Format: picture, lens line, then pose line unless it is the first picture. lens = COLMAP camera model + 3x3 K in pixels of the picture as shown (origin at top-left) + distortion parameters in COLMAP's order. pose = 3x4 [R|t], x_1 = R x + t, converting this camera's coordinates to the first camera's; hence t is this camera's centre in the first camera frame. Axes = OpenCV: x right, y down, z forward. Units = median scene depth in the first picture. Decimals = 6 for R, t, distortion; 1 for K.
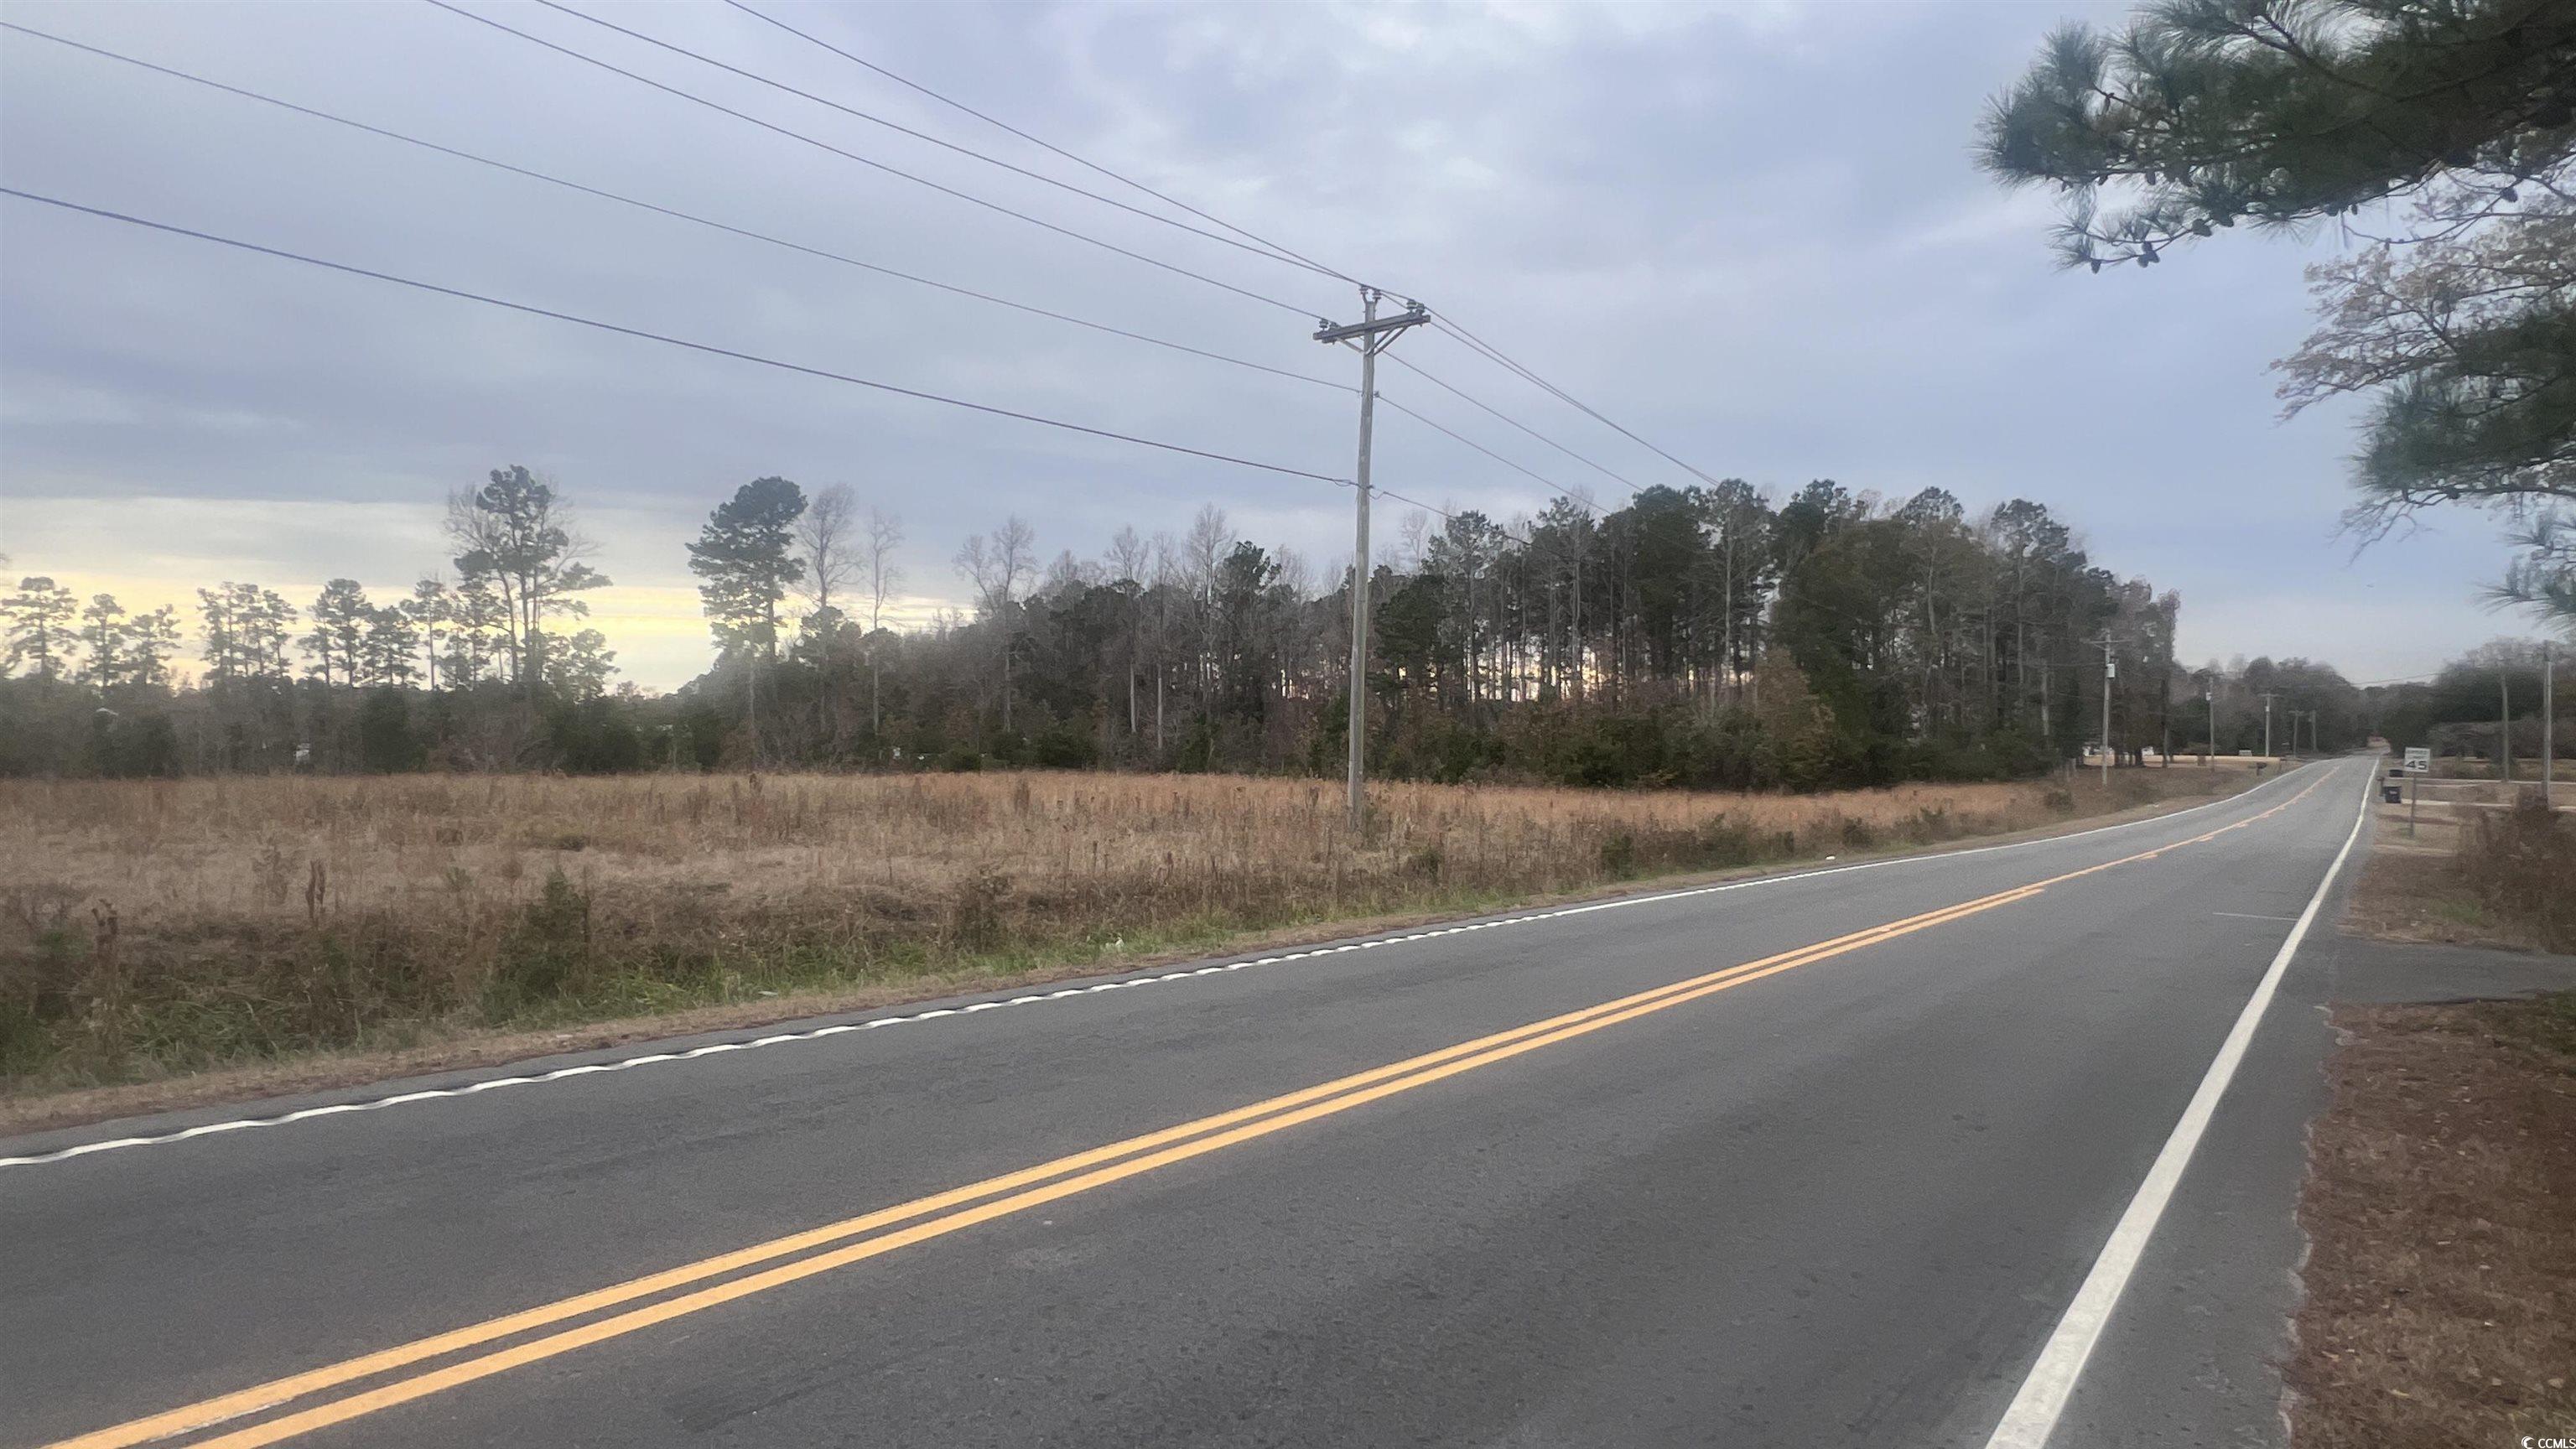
lens RADIAL K [[1363.7, 0, 1288.0], [0, 1363.7, 724.5], [0, 0, 1]] dist [0.000022, 0.000141]
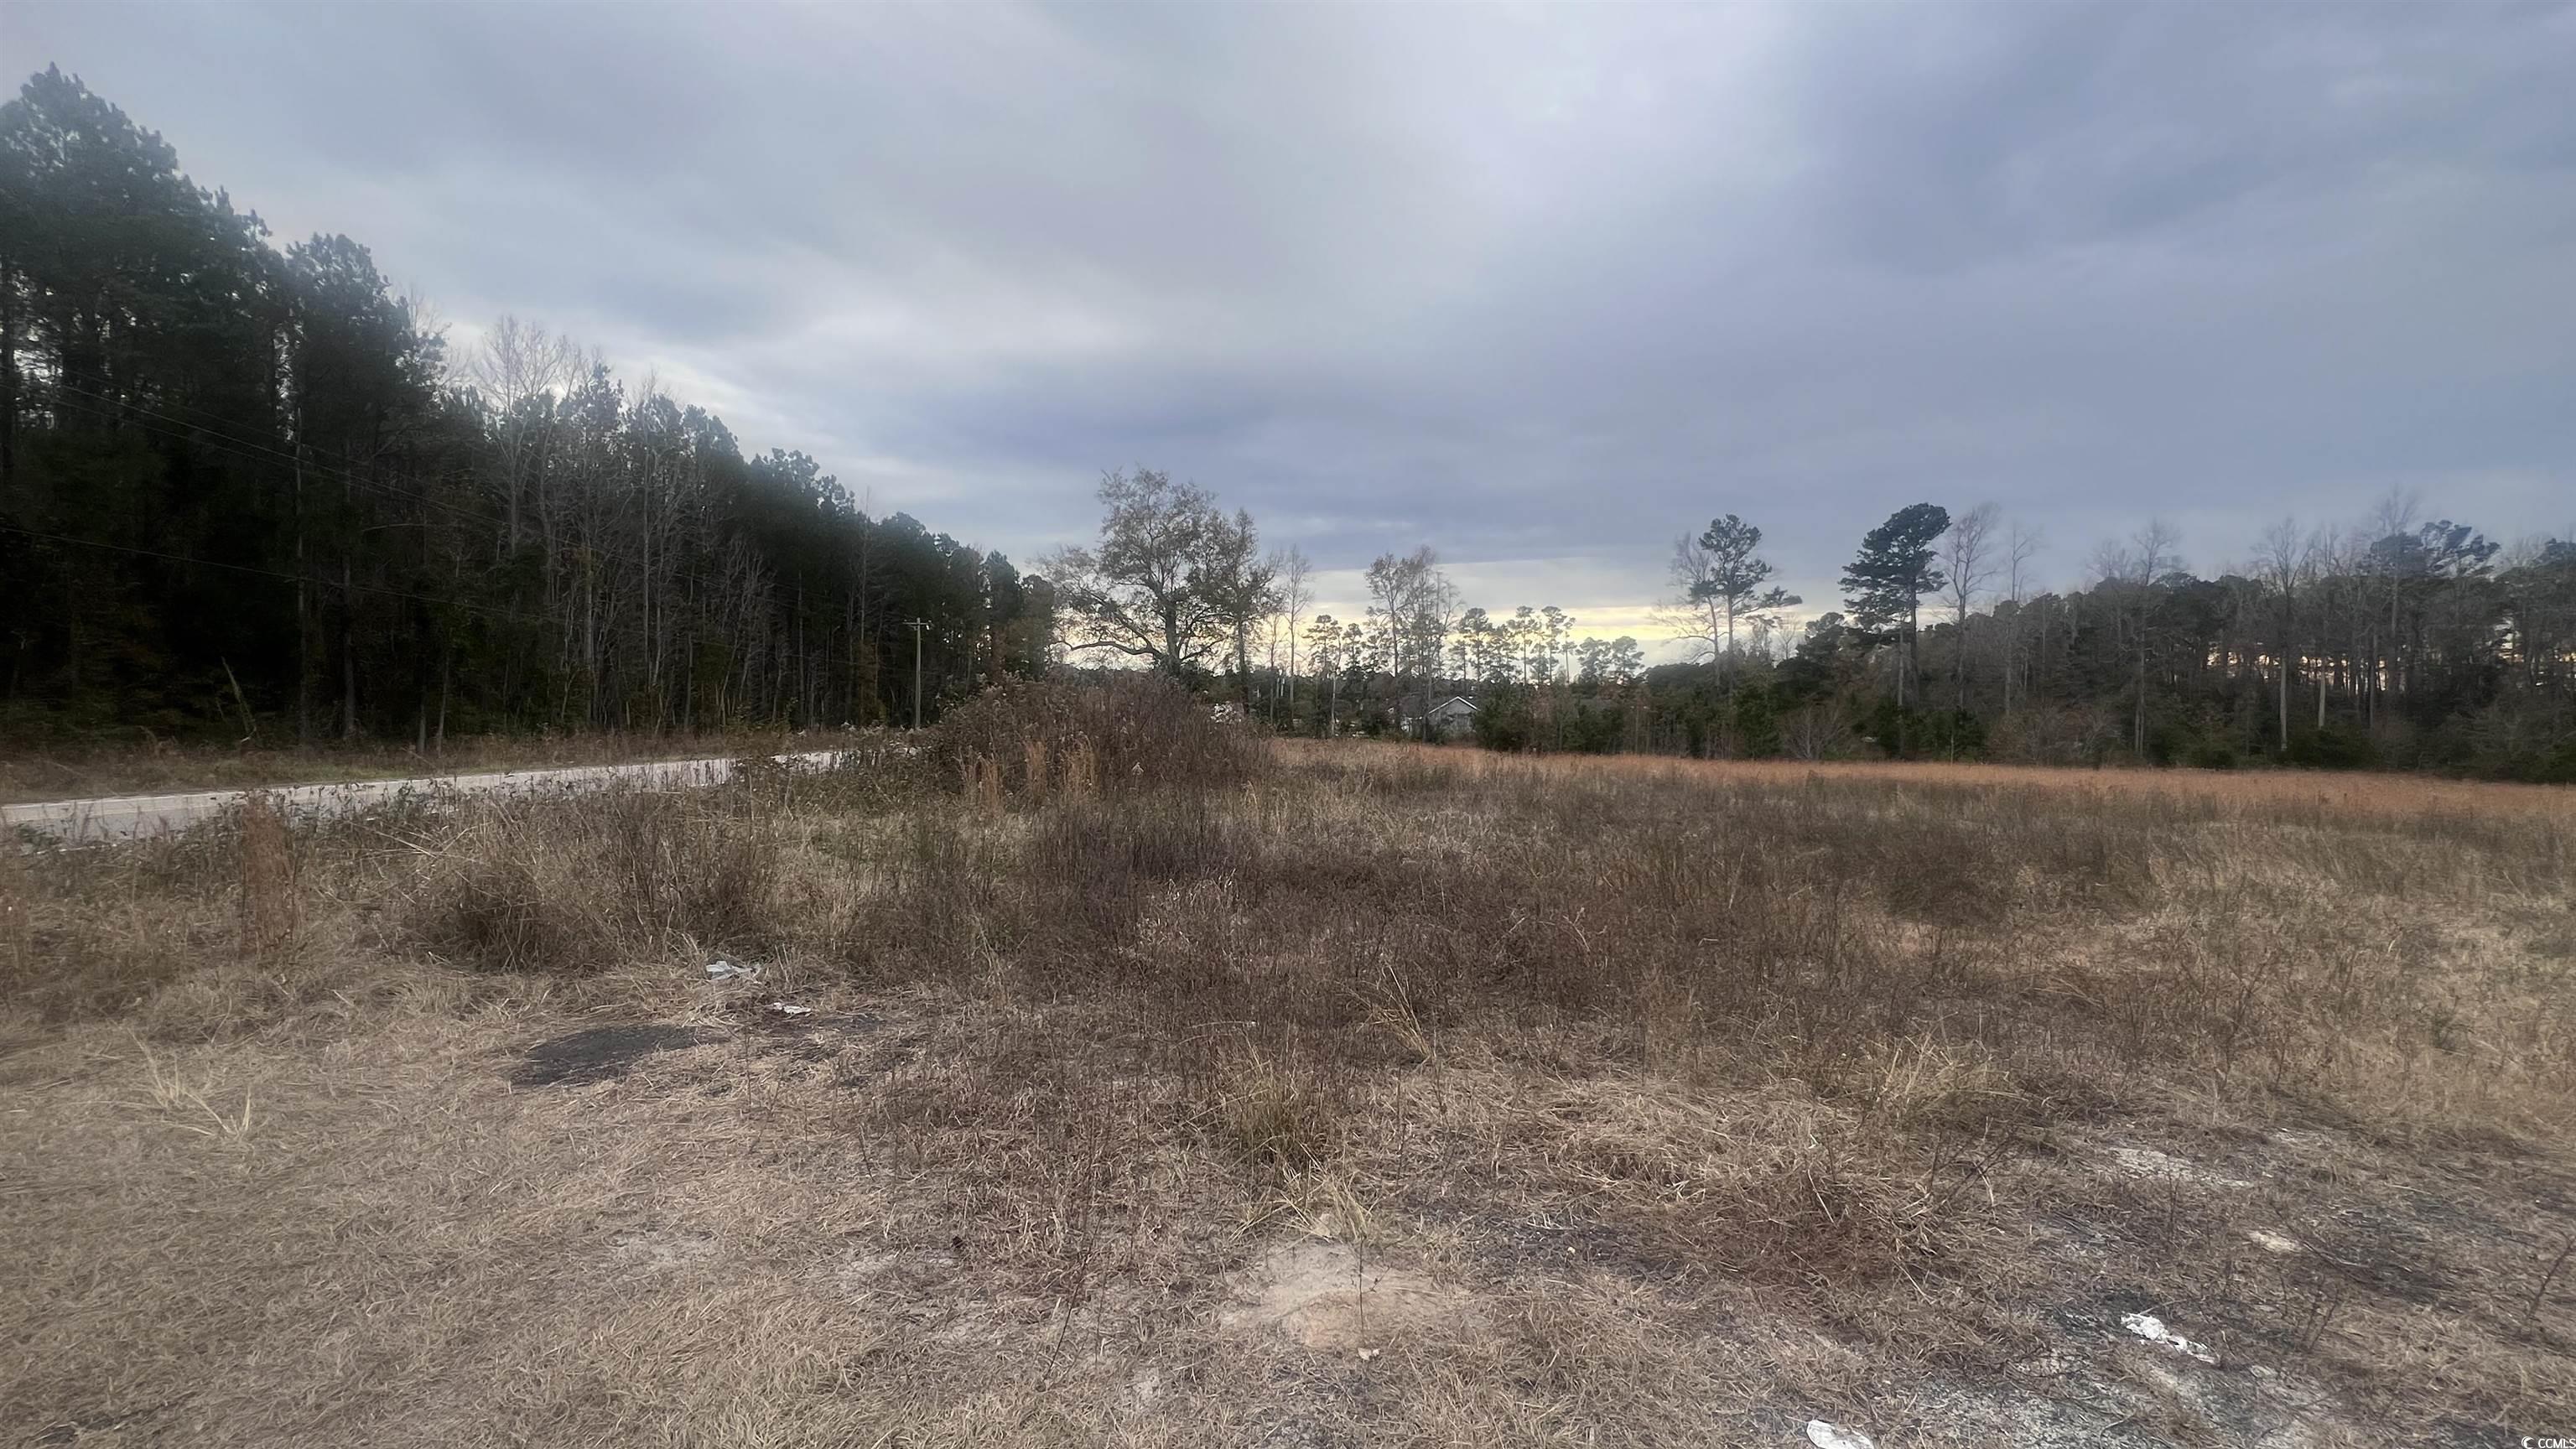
lens RADIAL K [[1007.6, 0, 1288.0], [0, 1007.6, 724.5], [0, 0, 1]] dist [-0.000443, -0.000008]
pose [[0.799221, 0.023709, -0.600569, -0.200333], [-0.008638, 0.999572, 0.027966, -0.007514], [0.600975, -0.017163, 0.799083, -0.015455]]
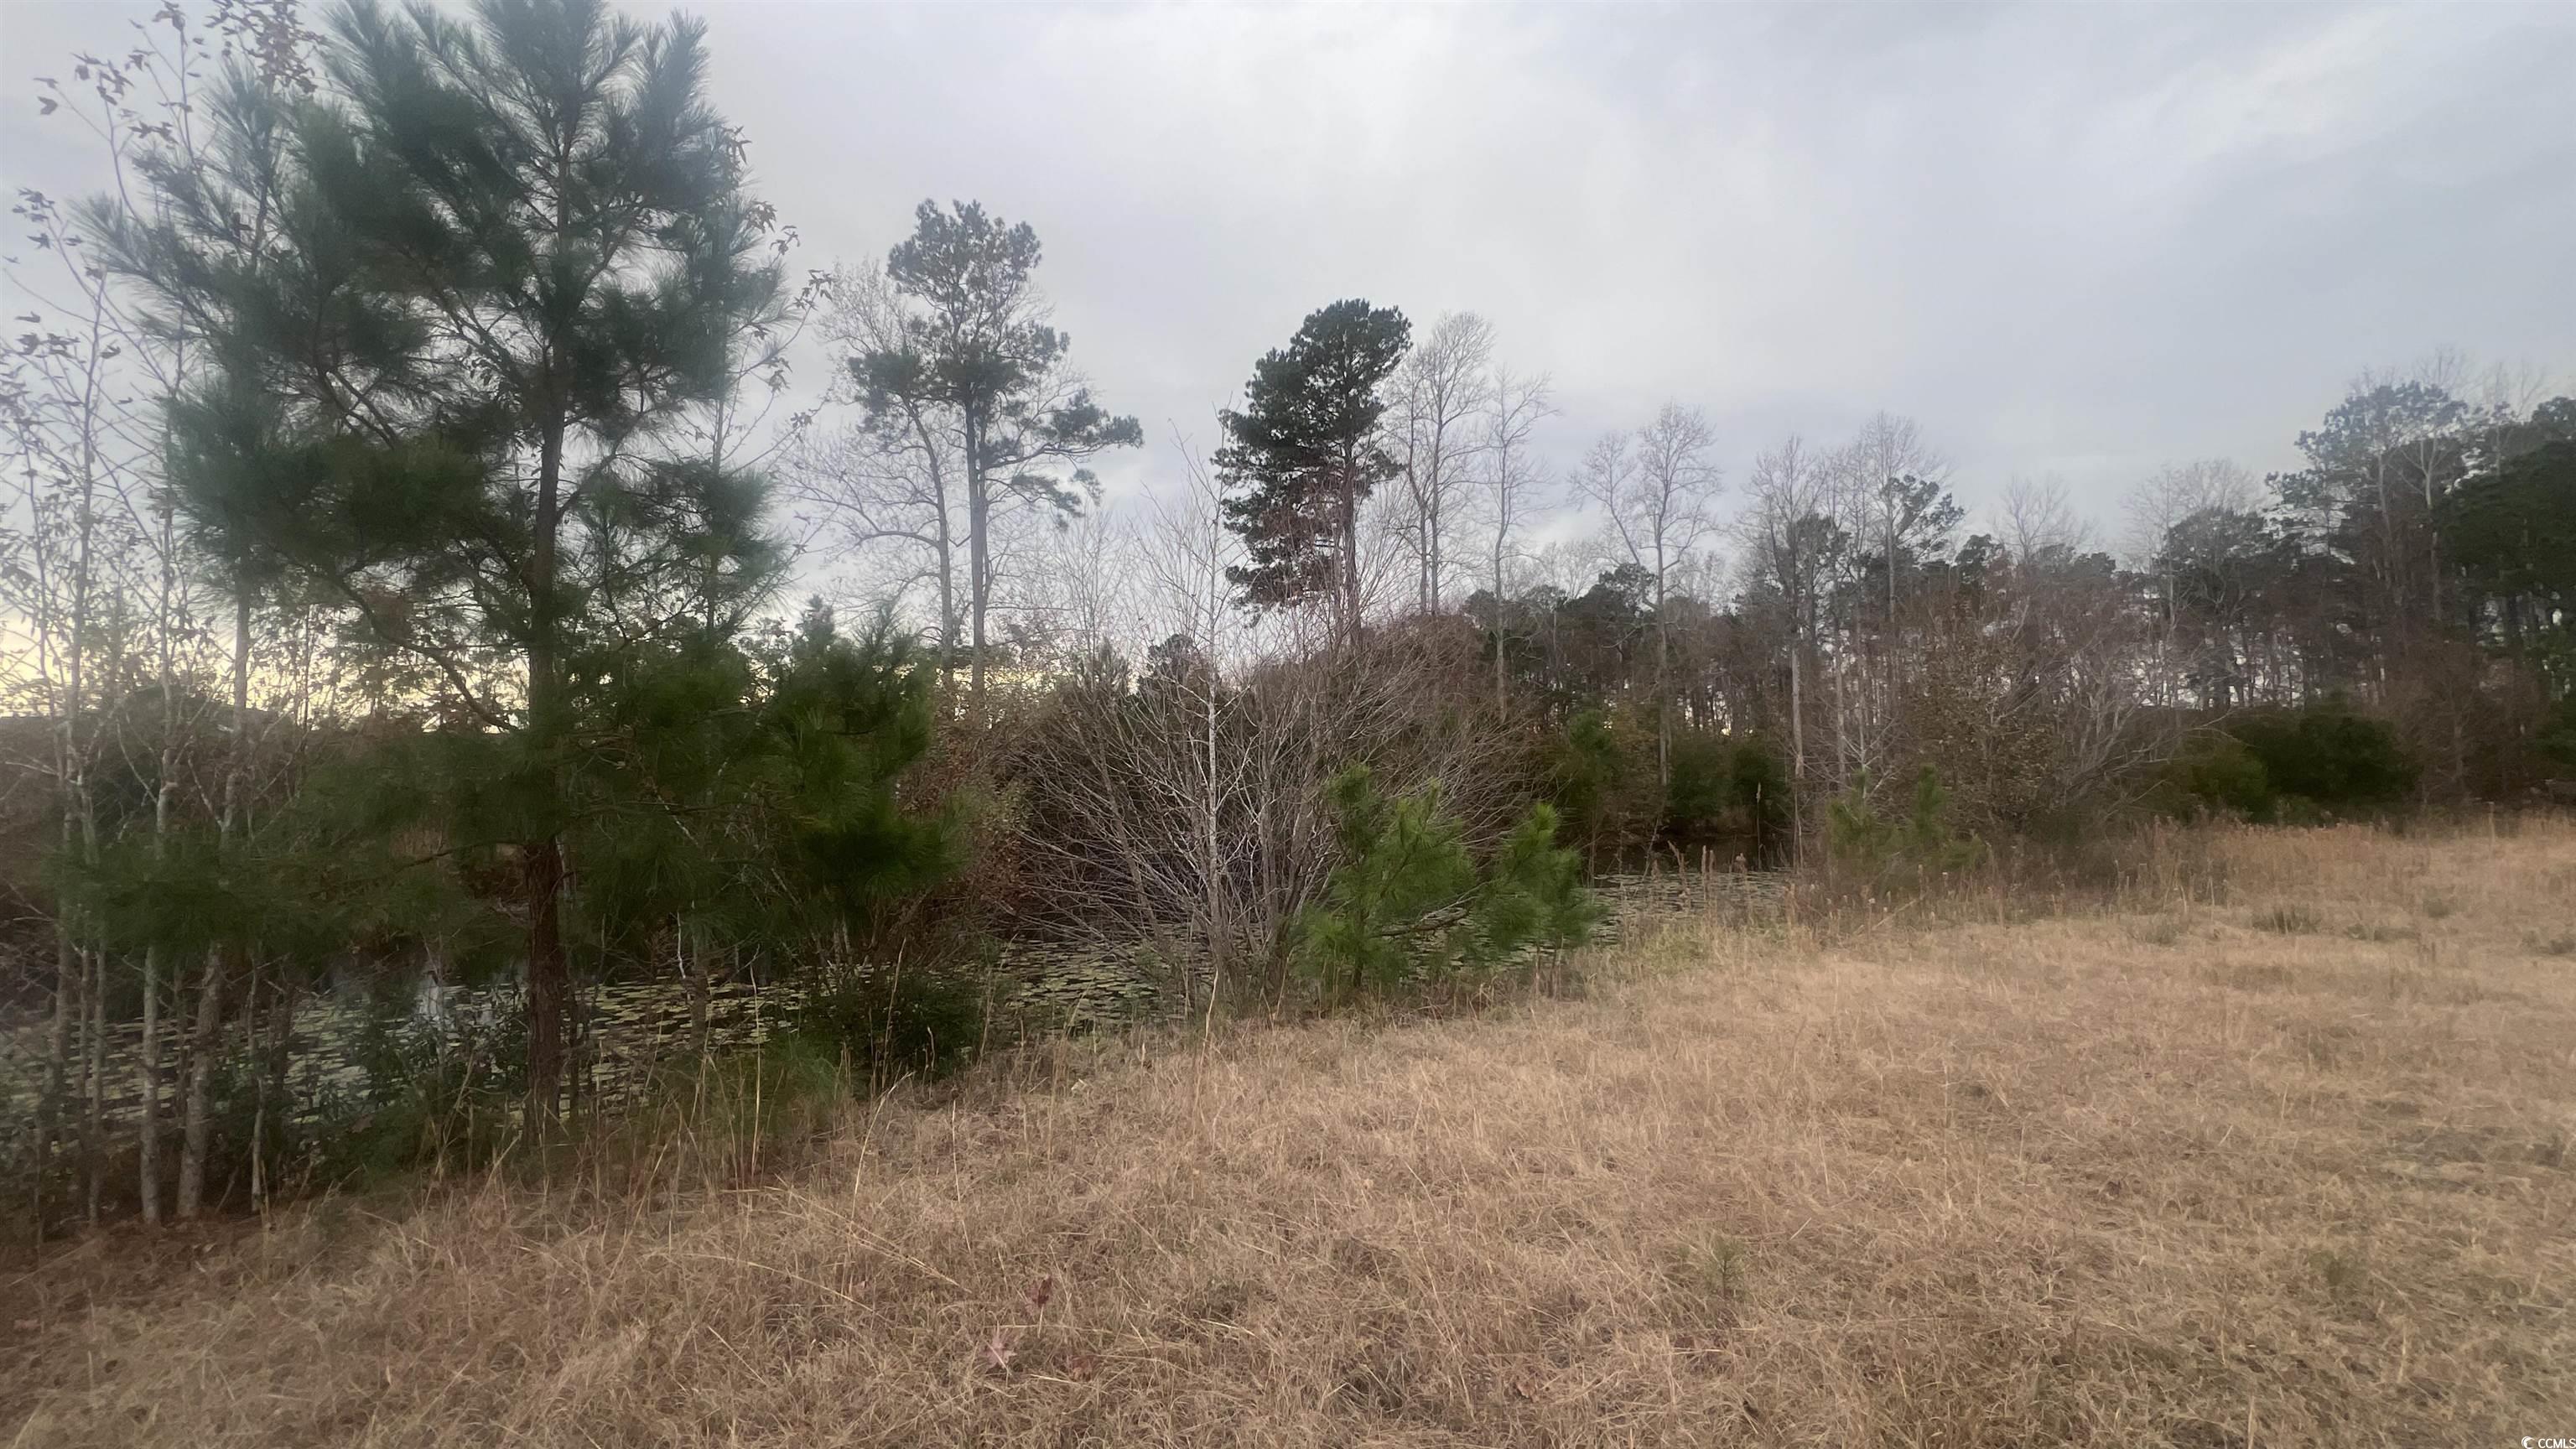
lens RADIAL K [[1007.6, 0, 1288.0], [0, 1007.6, 724.5], [0, 0, 1]] dist [-0.000443, -0.000008]
pose [[0.999429, -0.013099, -0.031159, -0.275070], [0.011435, 0.998531, -0.052969, 0.012339], [0.031807, 0.052582, 0.998110, 0.407595]]
